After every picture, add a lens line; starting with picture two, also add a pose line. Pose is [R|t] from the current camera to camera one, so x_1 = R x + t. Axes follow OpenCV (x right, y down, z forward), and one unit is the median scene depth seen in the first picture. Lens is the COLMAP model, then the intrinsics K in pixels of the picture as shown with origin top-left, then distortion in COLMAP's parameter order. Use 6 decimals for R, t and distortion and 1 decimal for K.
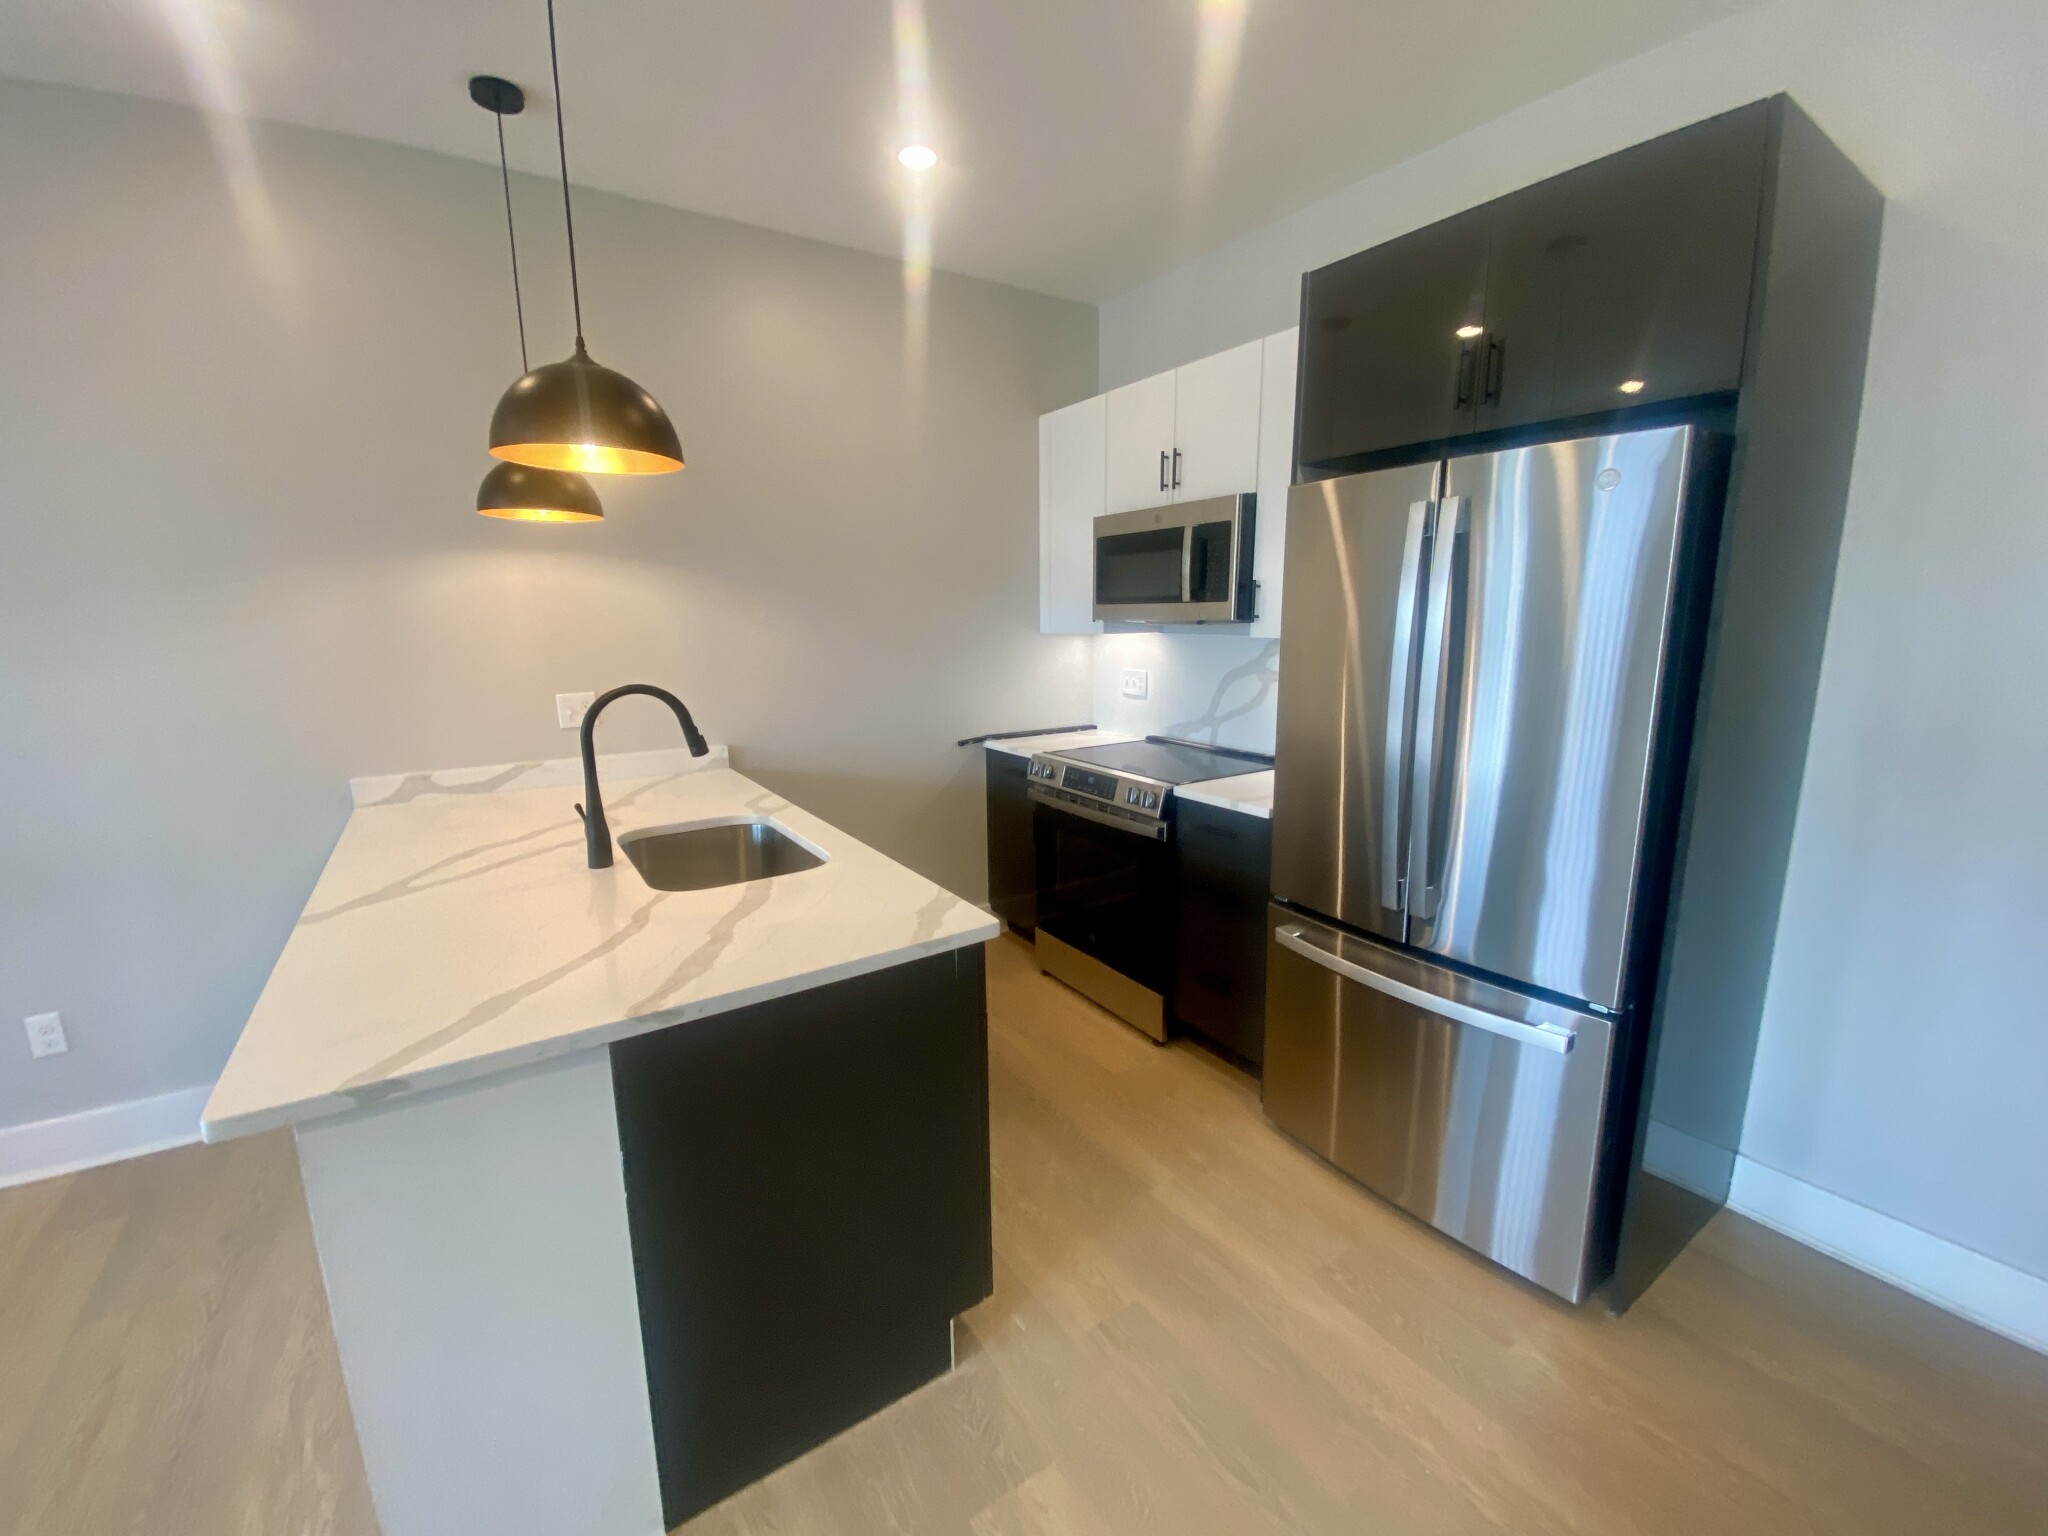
lens RADIAL K [[820.9, 0, 1016.4], [0, 820.9, 777.8], [0, 0, 1]] dist [0.020123, -0.021608]
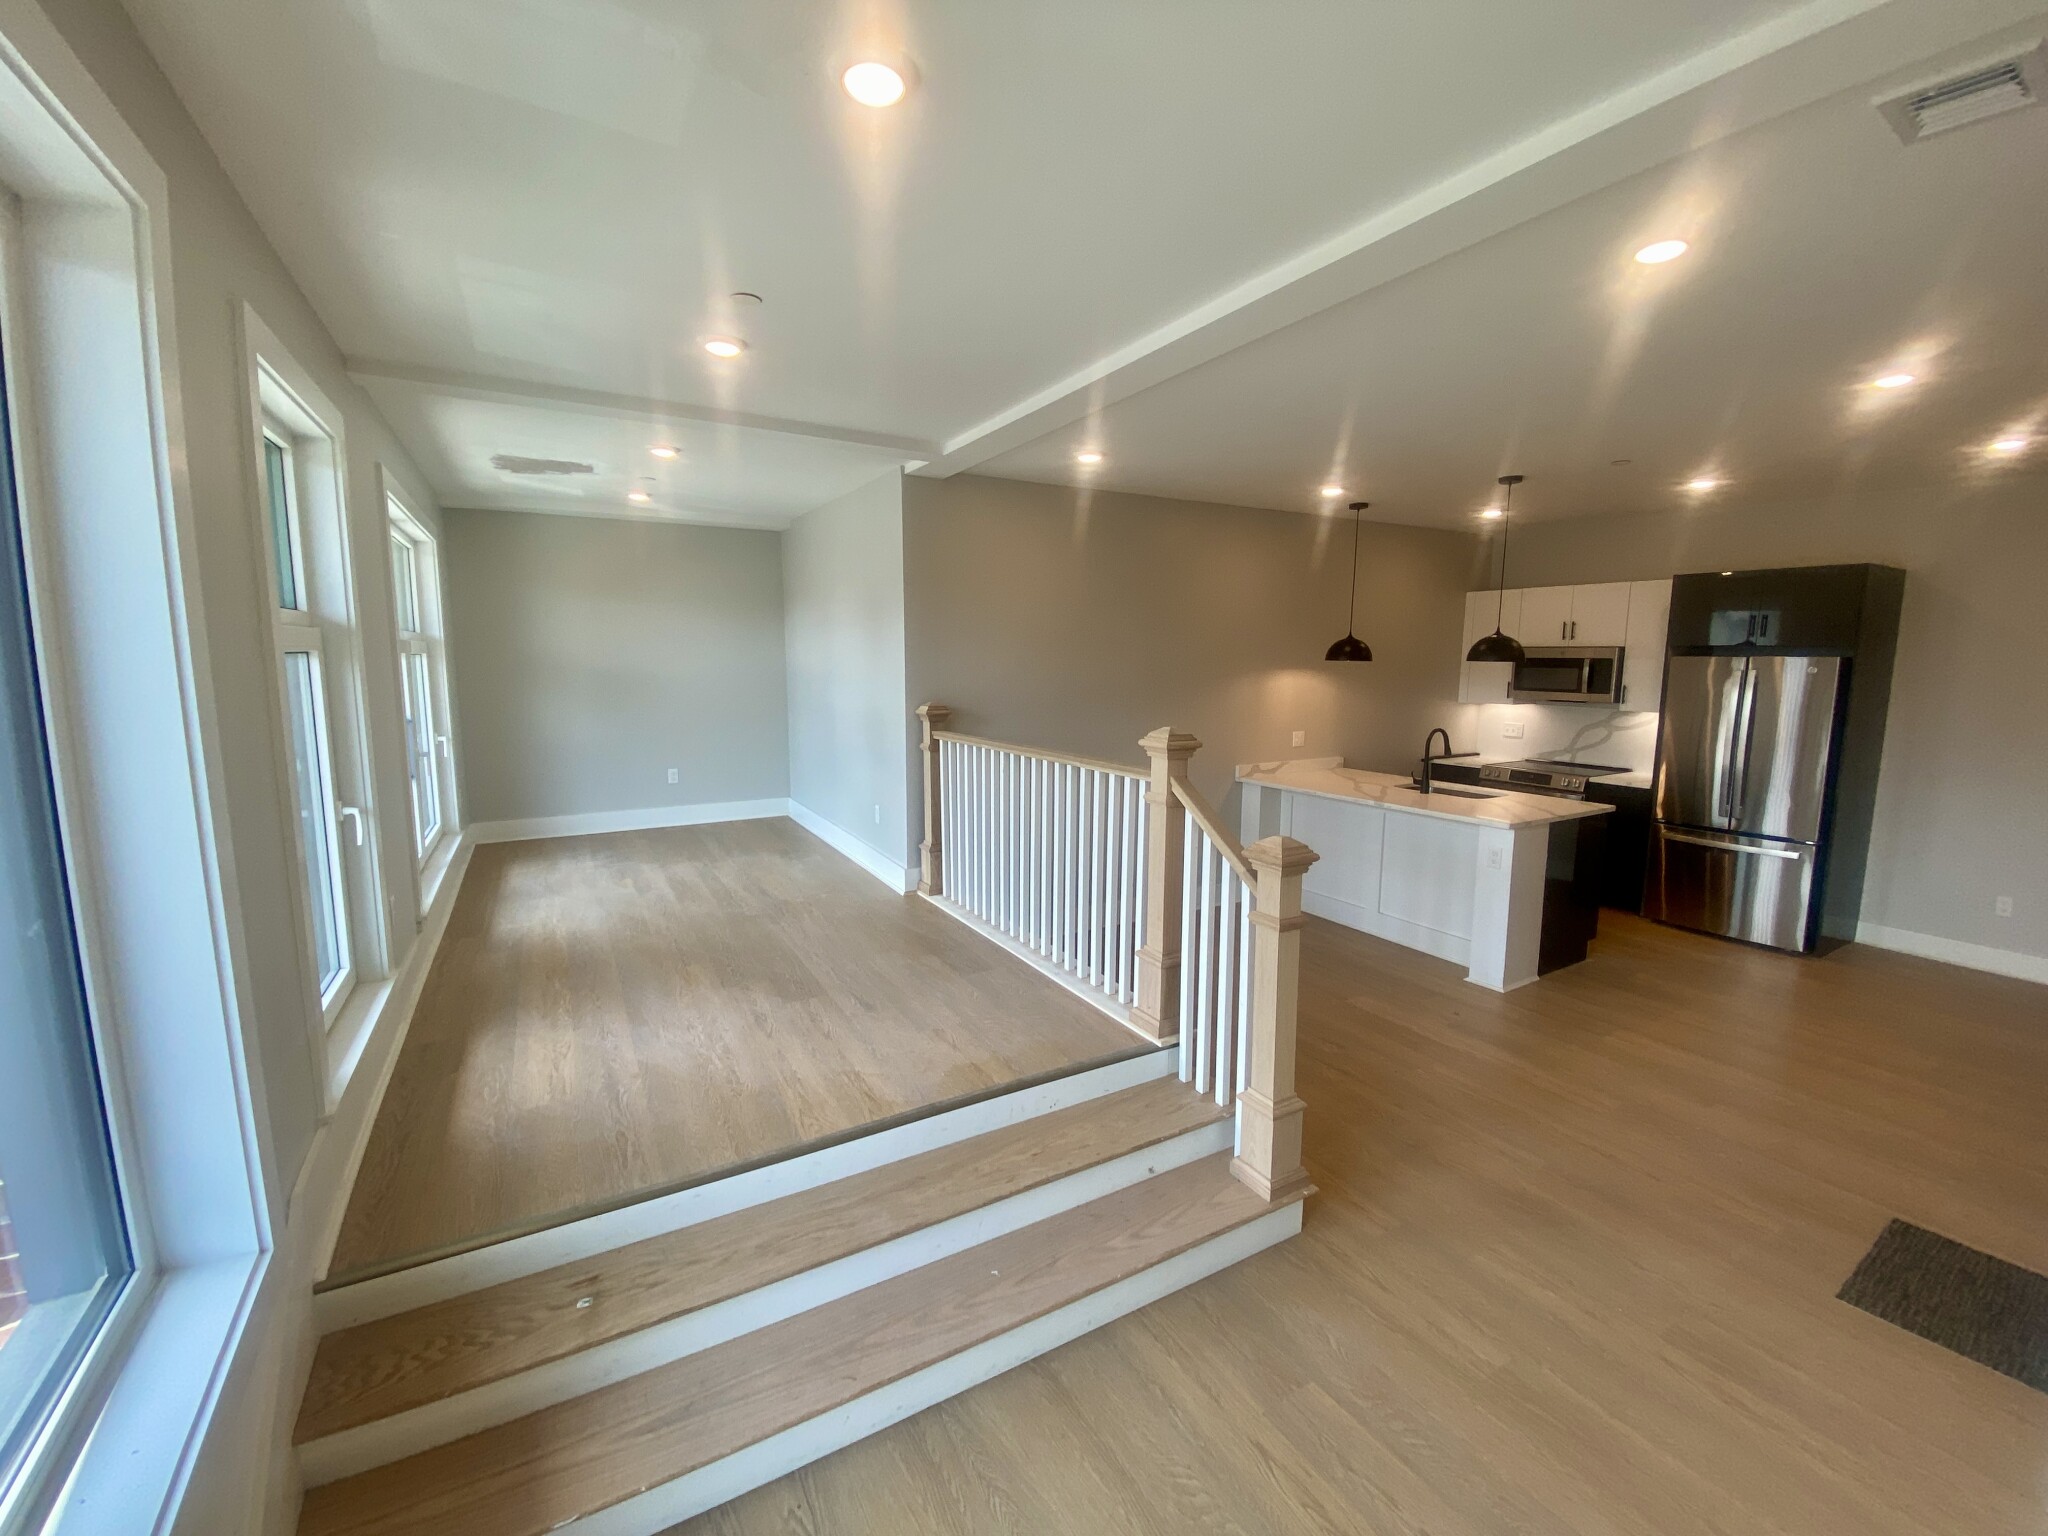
lens RADIAL K [[823.9, 0, 1024.4], [0, 823.9, 774.6], [0, 0, 1]] dist [0.020982, -0.024603]
pose [[0.998000, 0.020798, -0.059698, -1.460069], [-0.024130, 0.998159, -0.055649, 0.200436], [0.058430, 0.056978, 0.996664, -1.597911]]
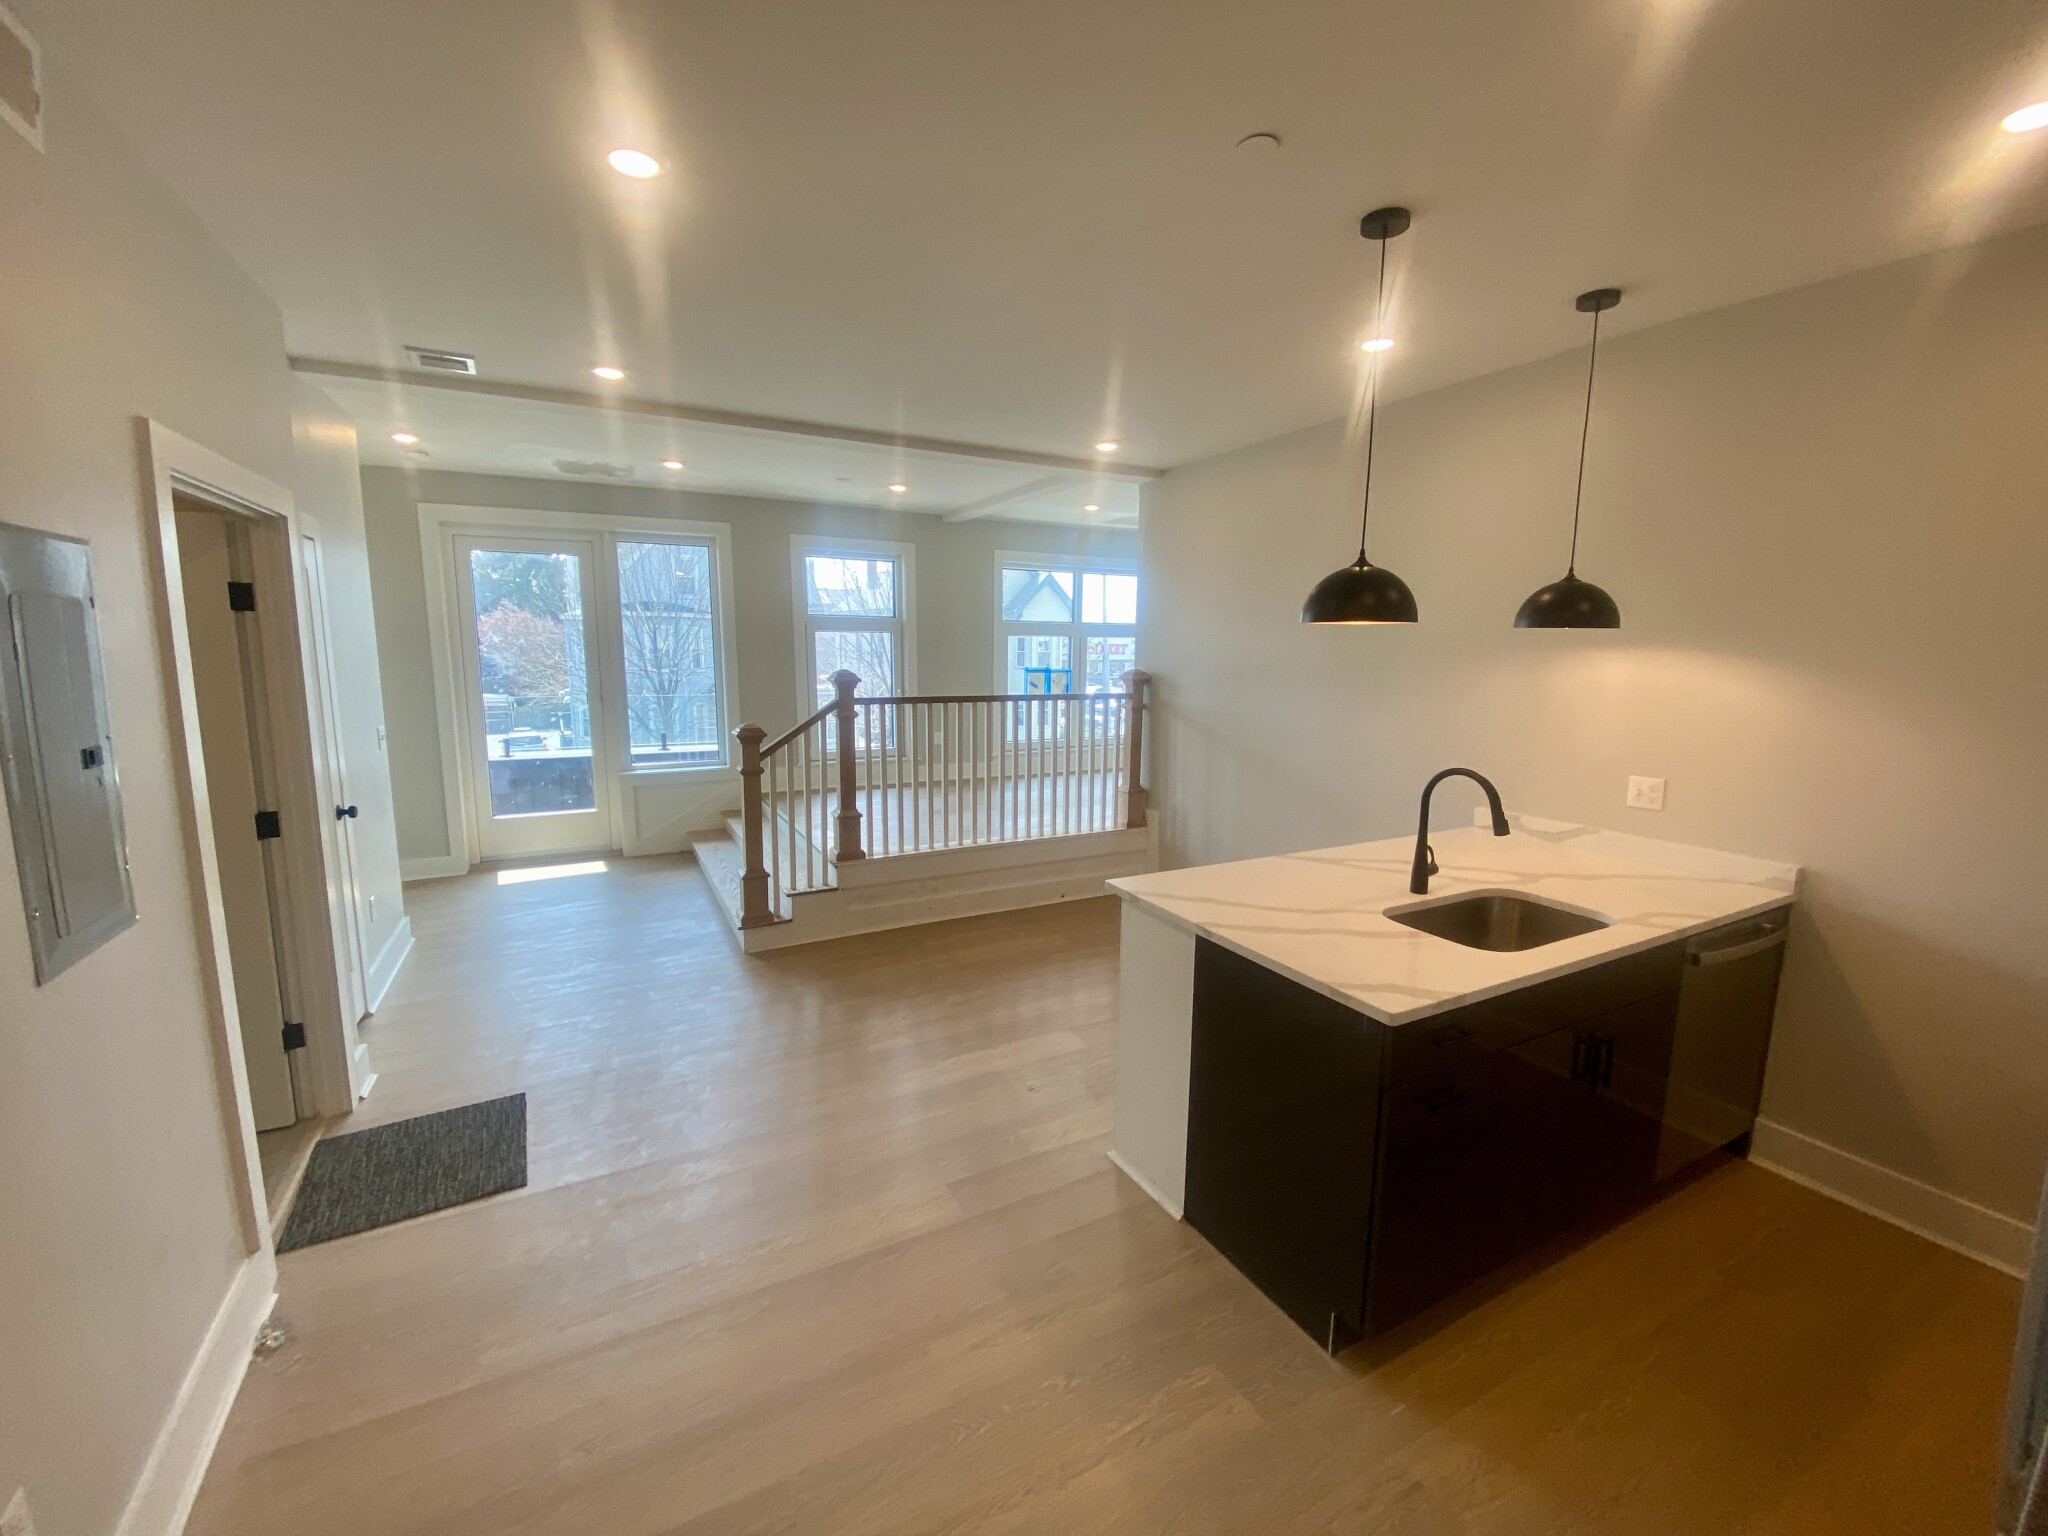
lens RADIAL K [[823.9, 0, 1024.4], [0, 823.9, 774.6], [0, 0, 1]] dist [0.020982, -0.024603]
pose [[-0.095300, 0.163248, -0.981971, 0.773188], [-0.206969, 0.961655, 0.179957, -0.168624], [0.973695, 0.220388, -0.057859, 0.344343]]
